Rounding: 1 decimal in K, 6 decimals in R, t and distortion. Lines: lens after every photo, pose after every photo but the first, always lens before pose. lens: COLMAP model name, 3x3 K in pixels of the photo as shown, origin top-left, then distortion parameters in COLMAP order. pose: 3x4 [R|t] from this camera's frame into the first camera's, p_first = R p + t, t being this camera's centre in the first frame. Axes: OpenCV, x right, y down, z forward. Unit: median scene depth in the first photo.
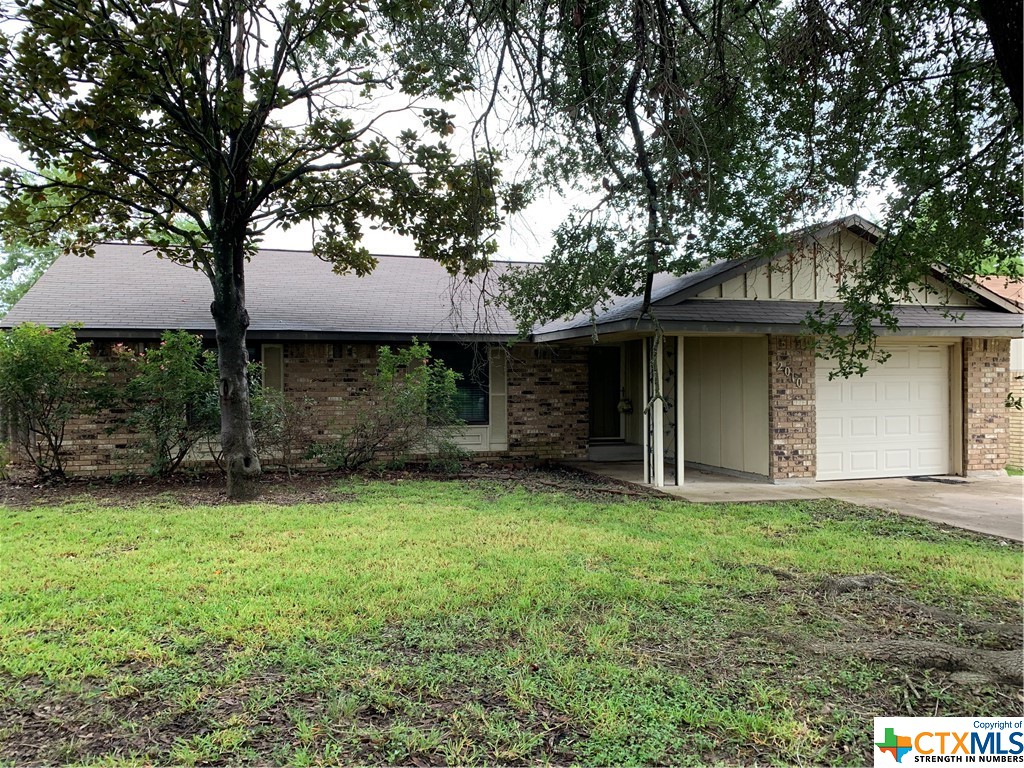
lens RADIAL K [[775.0, 0, 512.0], [0, 775.0, 384.0], [0, 0, 1]] dist [0.132452, -0.169456]
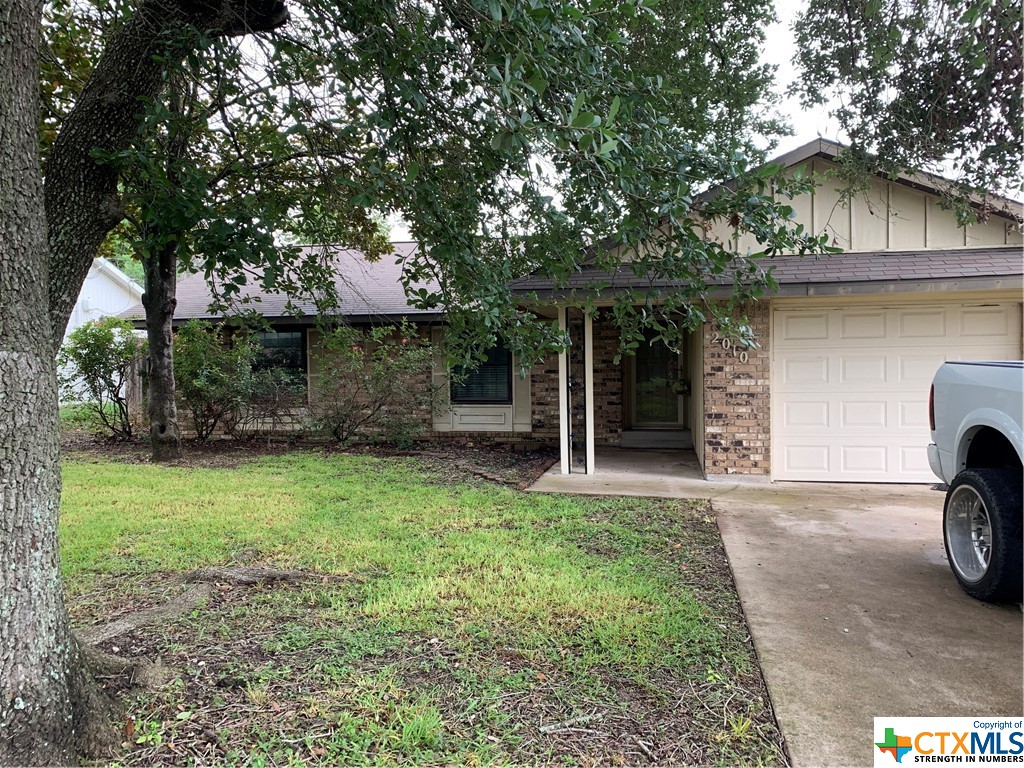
lens RADIAL K [[775.0, 0, 512.0], [0, 775.0, 384.0], [0, 0, 1]] dist [0.132452, -0.169456]
pose [[0.871734, 0.005895, -0.489944, 0.549453], [0.004609, 0.999785, 0.020229, 0.008214], [0.489958, -0.019892, 0.871519, 0.179470]]
